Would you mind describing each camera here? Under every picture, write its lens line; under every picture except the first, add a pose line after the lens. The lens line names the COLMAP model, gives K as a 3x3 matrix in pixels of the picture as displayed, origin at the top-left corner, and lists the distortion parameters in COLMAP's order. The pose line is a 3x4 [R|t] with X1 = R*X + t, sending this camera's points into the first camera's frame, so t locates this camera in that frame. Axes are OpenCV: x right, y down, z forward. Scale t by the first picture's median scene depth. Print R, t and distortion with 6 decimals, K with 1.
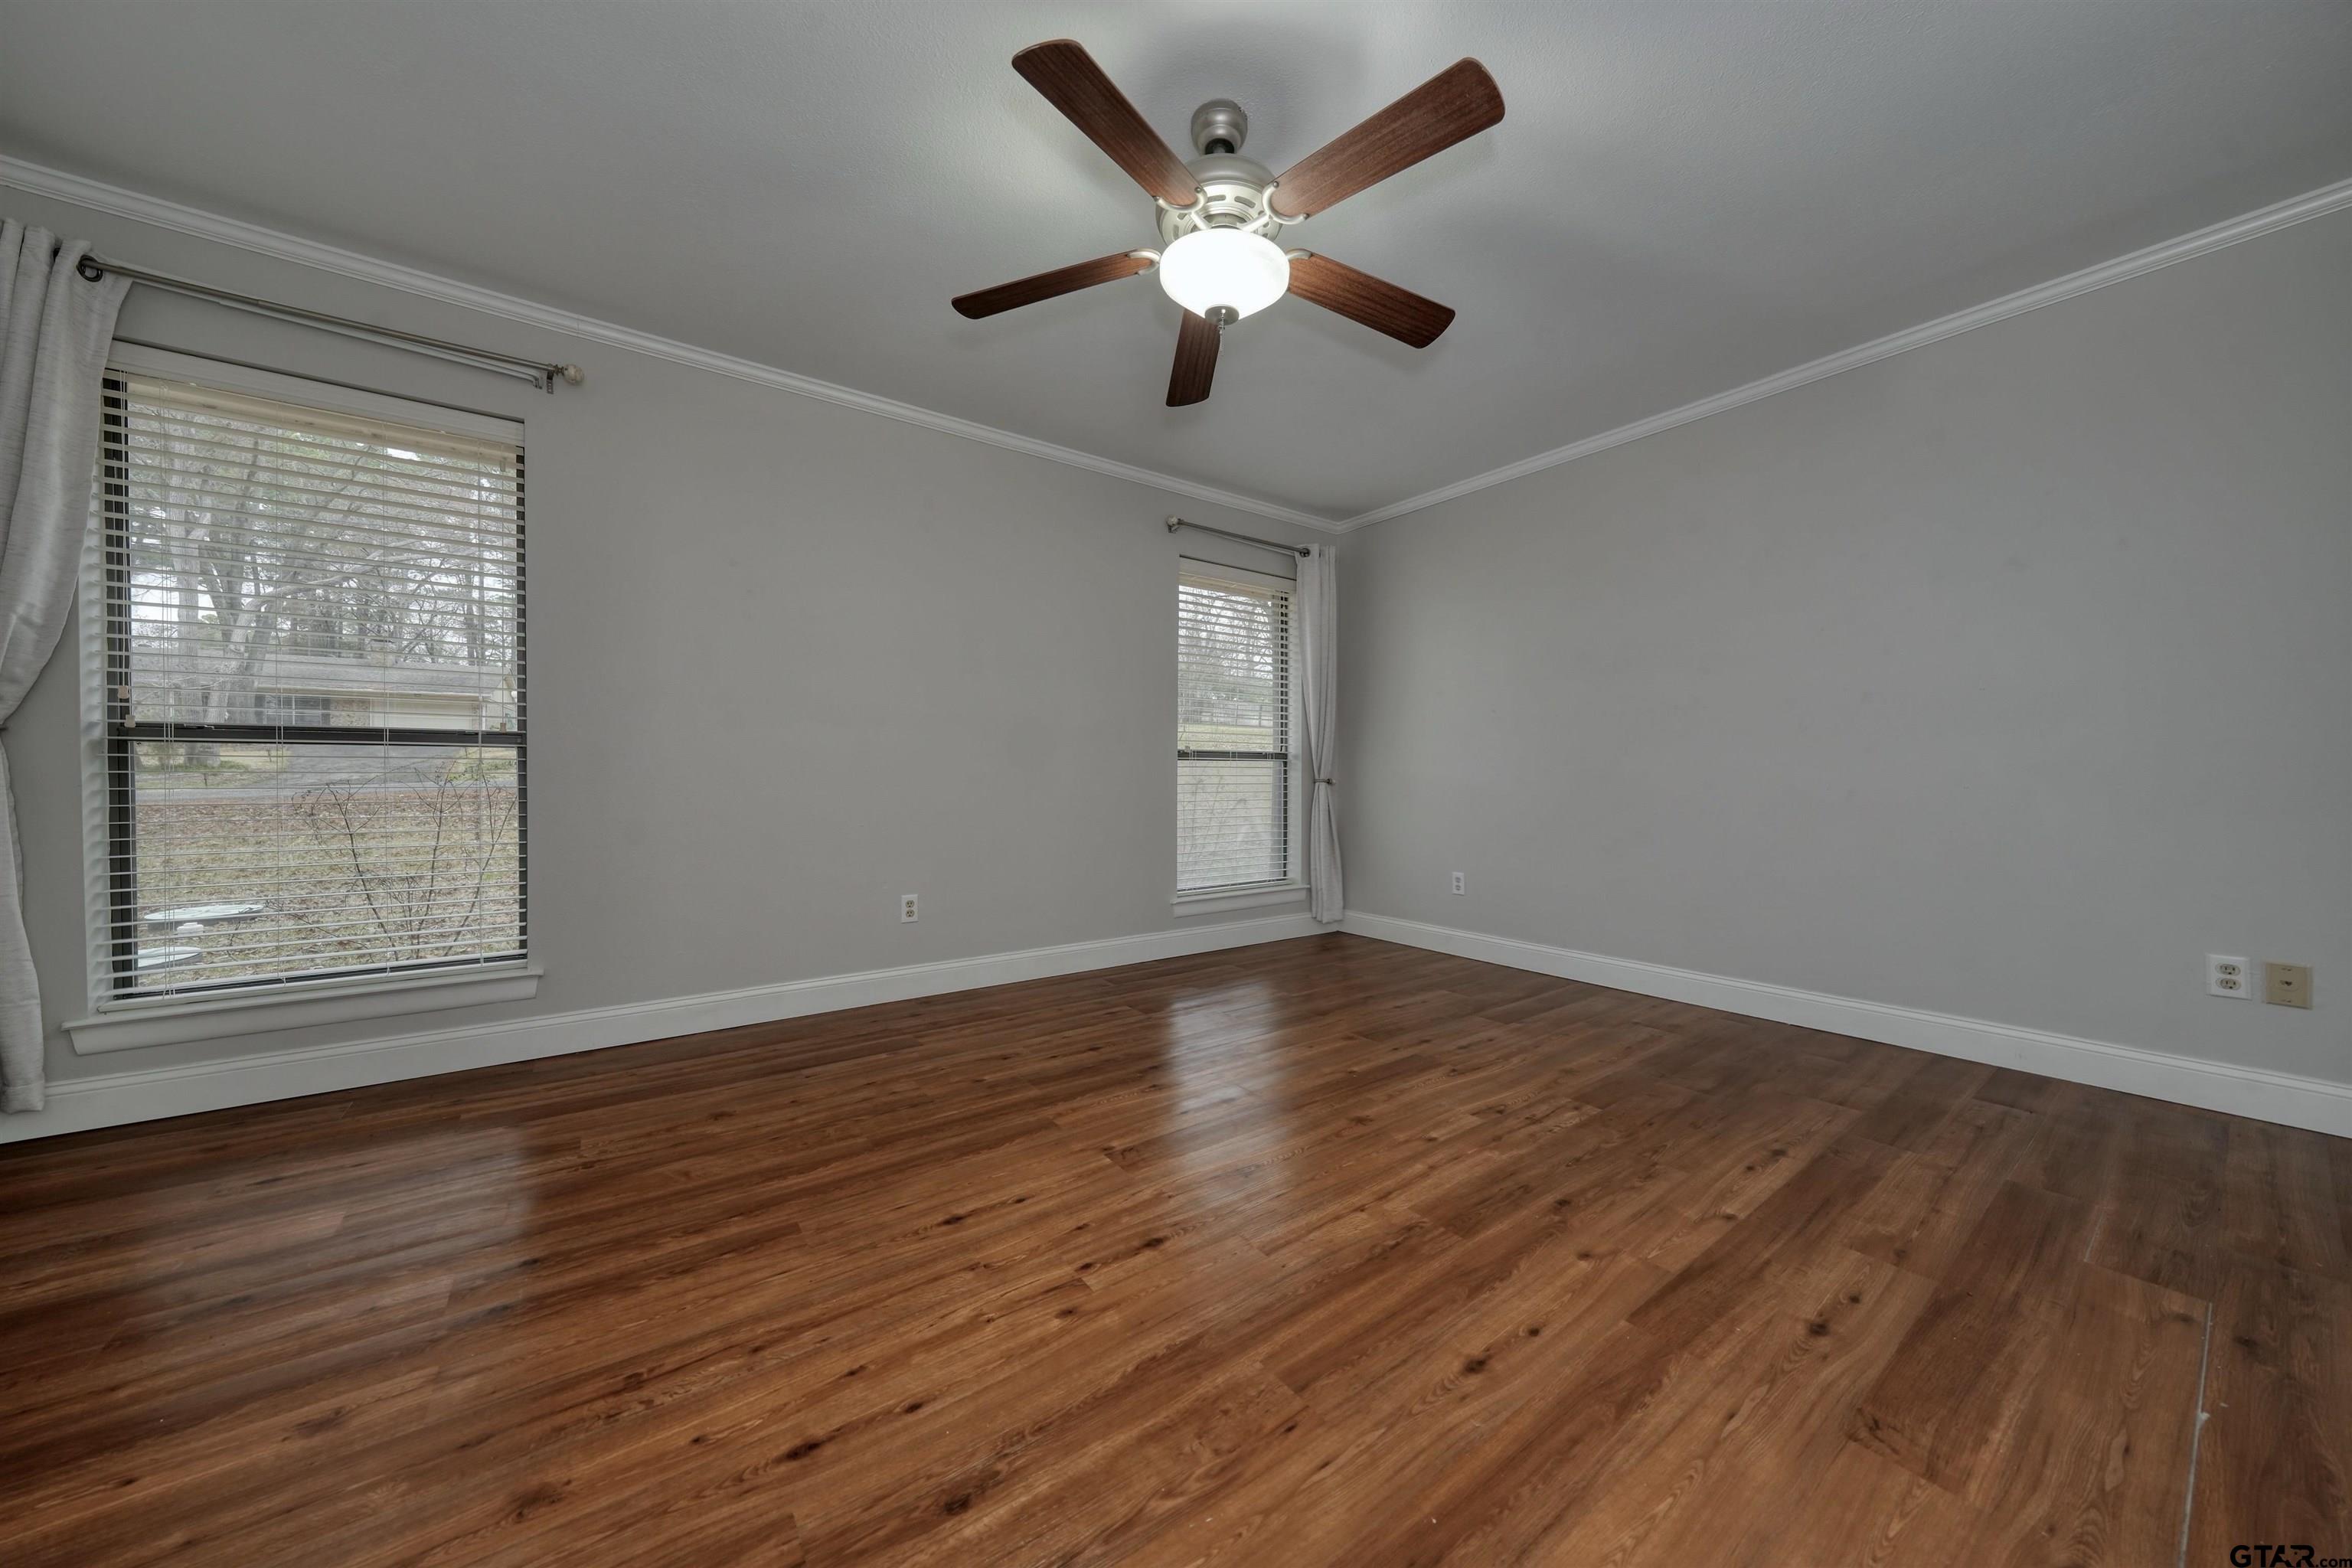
lens RADIAL K [[796.4, 0, 1192.2], [0, 796.4, 781.7], [0, 0, 1]] dist [-0.005462, 0.001151]
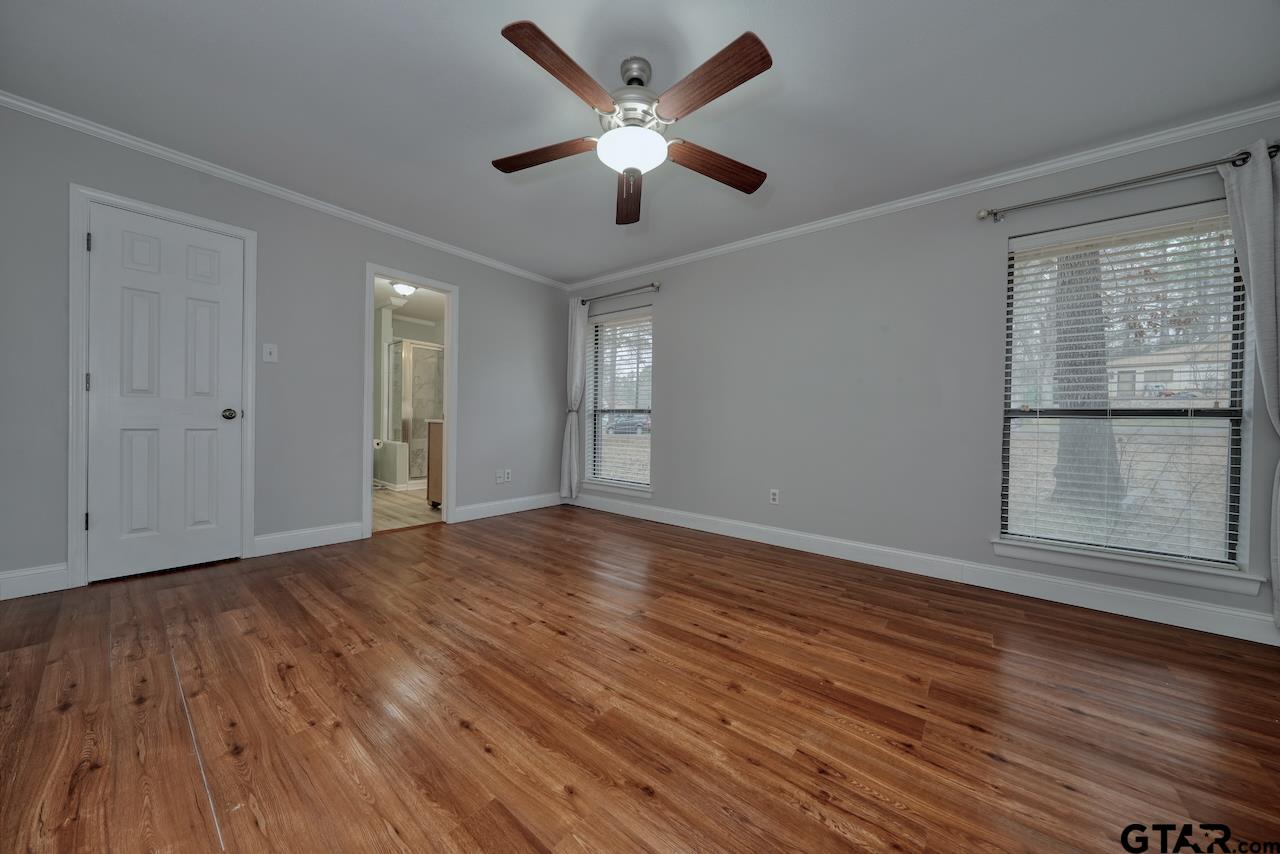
lens RADIAL K [[433.4, 0, 635.0], [0, 433.4, 420.7], [0, 0, 1]] dist [-0.005462, 0.001151]
pose [[0.254965, -0.000571, -0.966950, 0.895257], [-0.030740, 0.999490, -0.008696, -0.002048], [0.966461, 0.031941, 0.254818, 0.672332]]
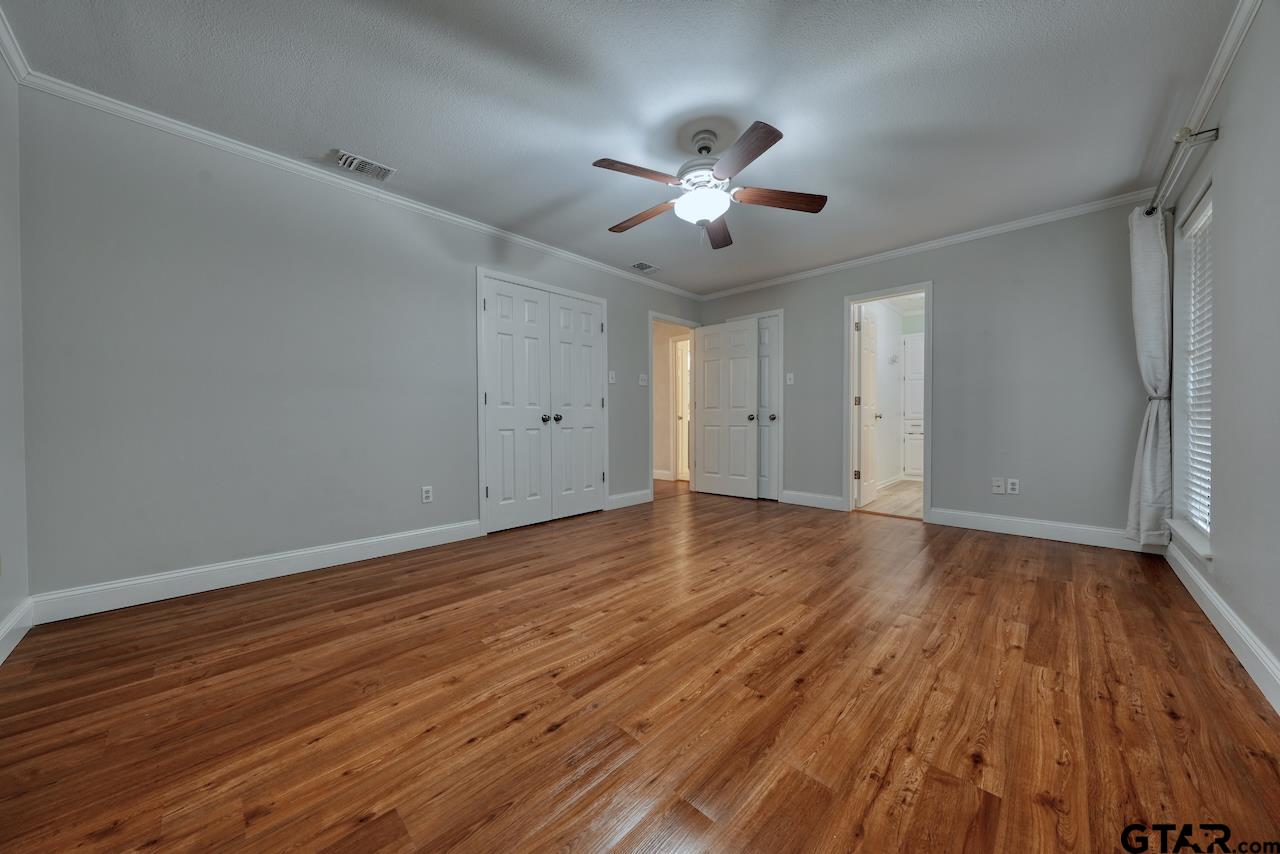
lens RADIAL K [[433.4, 0, 658.5], [0, 433.4, 430.8], [0, 0, 1]] dist [-0.005462, 0.001151]
pose [[-0.981091, 0.006988, -0.193422, 0.366281], [-0.000330, 0.999286, 0.037775, -0.014015], [0.193548, 0.037125, -0.980388, 1.980657]]
